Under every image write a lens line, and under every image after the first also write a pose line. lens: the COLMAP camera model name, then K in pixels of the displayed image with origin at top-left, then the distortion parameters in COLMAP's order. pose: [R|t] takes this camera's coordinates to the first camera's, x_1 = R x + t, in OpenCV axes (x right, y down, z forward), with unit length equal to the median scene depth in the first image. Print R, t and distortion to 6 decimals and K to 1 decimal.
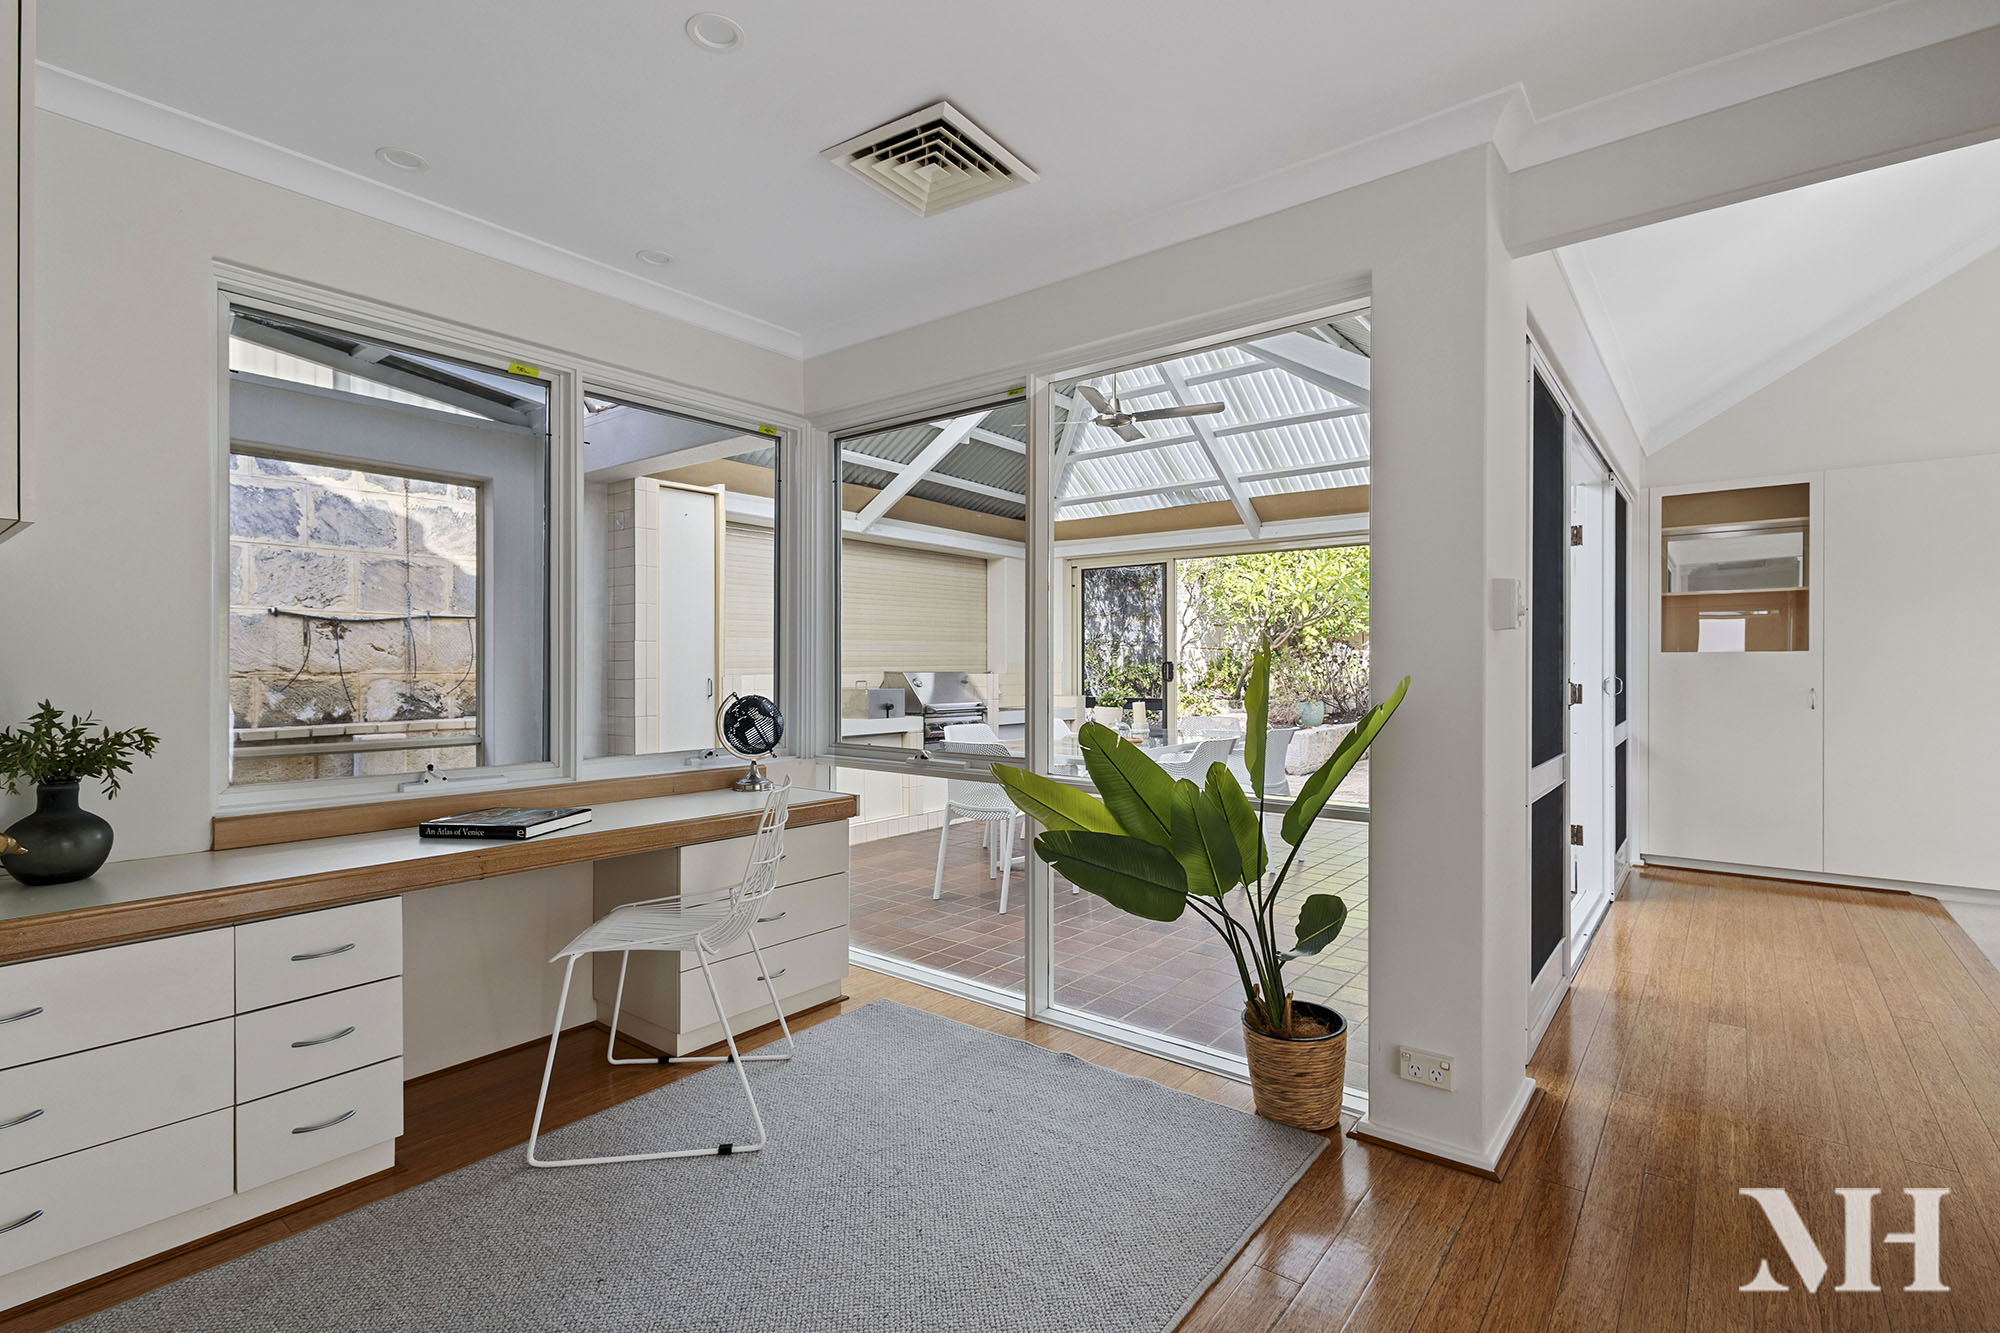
lens RADIAL K [[927.2, 0, 1000.0], [0, 927.2, 666.5], [0, 0, 1]] dist [0.001658, 0.000135]
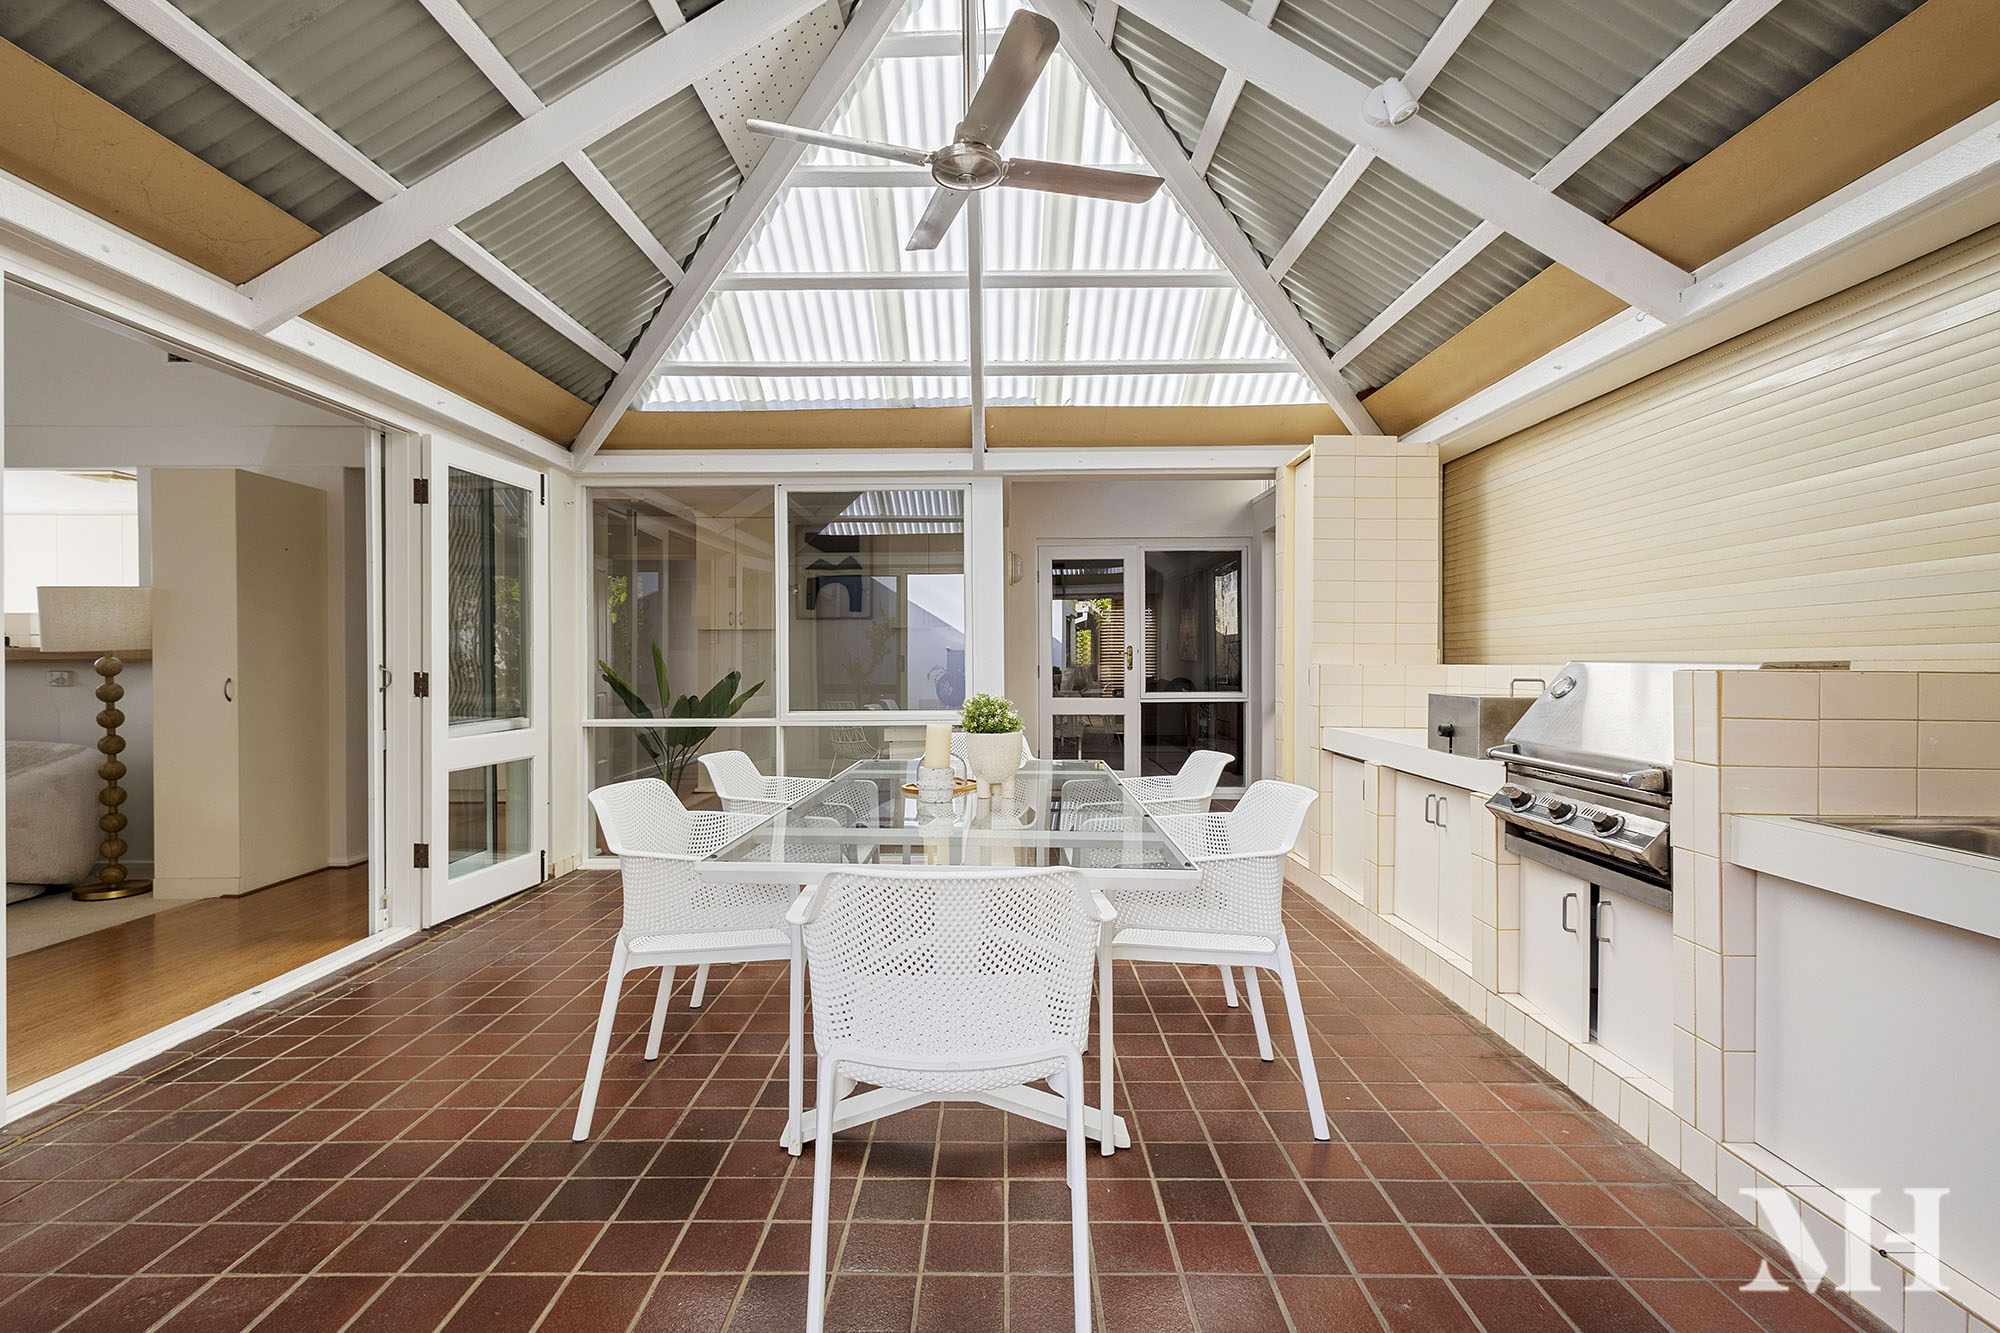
lens RADIAL K [[927.2, 0, 1000.0], [0, 927.2, 666.5], [0, 0, 1]] dist [0.001658, 0.000135]
pose [[0.784049, -0.006778, 0.620662, -0.144194], [0.003026, 0.999970, 0.007098, 0.005577], [-0.620691, -0.003687, 0.784046, 0.459196]]
